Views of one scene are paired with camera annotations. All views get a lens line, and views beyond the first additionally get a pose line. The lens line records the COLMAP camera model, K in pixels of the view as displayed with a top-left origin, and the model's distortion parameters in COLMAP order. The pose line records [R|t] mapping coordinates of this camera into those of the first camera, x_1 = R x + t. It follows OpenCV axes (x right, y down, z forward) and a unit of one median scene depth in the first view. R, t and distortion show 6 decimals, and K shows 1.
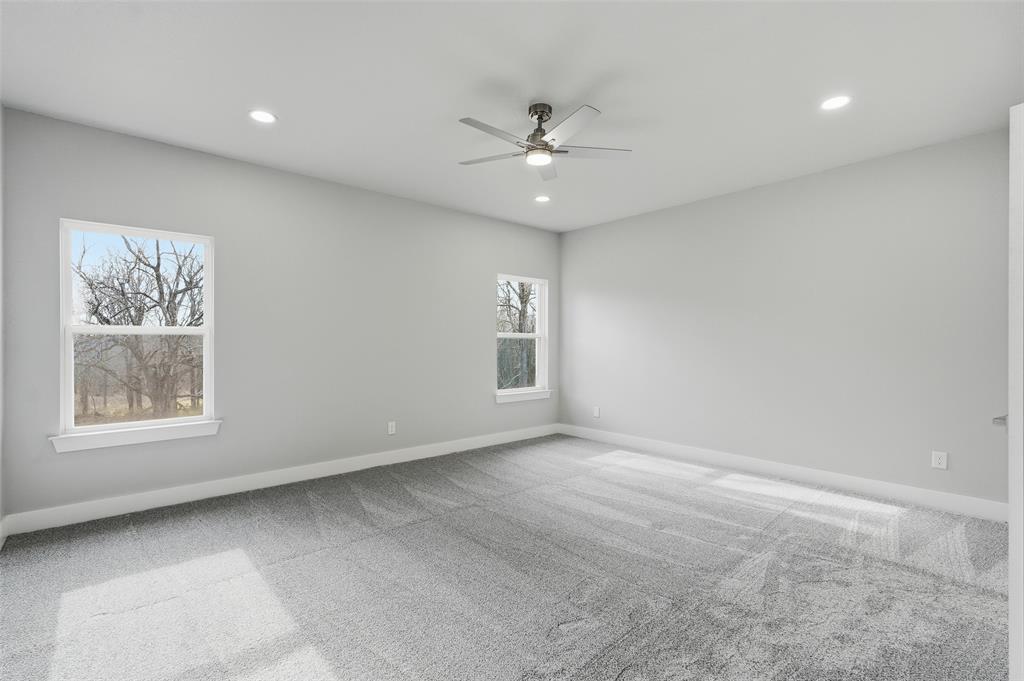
lens RADIAL K [[455.0, 0, 507.8], [0, 455.0, 344.9], [0, 0, 1]] dist [-0.007587, 0.004569]
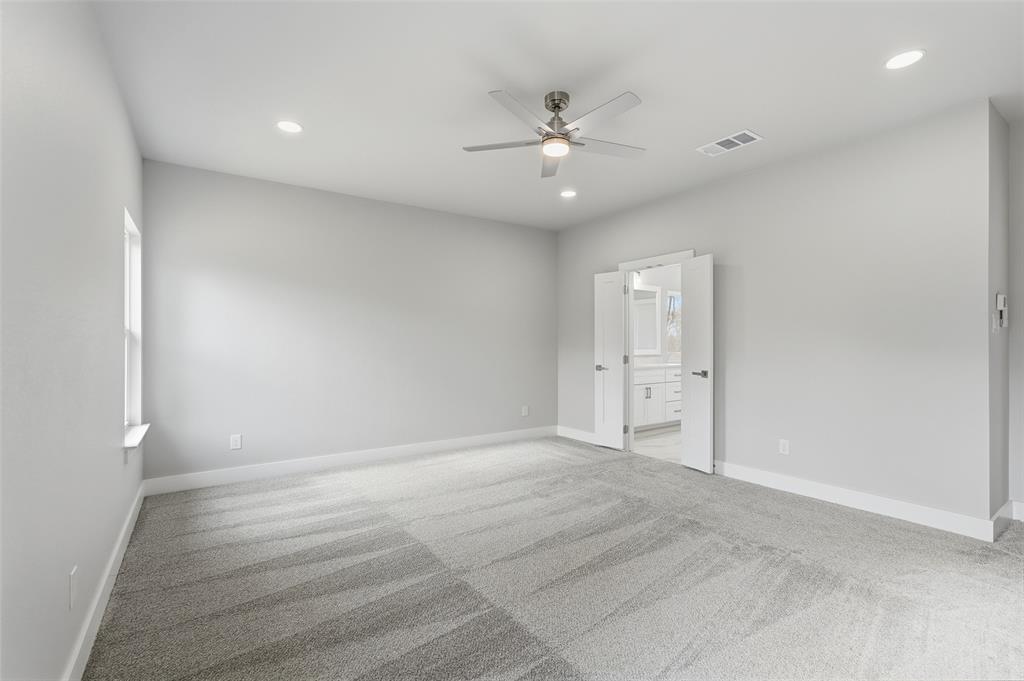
lens RADIAL K [[455.0, 0, 508.9], [0, 455.0, 337.7], [0, 0, 1]] dist [-0.007587, 0.004569]
pose [[0.131927, 0.011580, 0.991192, -0.826269], [0.005961, 0.999904, -0.012475, -0.003720], [-0.991242, 0.007554, 0.131845, 0.901286]]
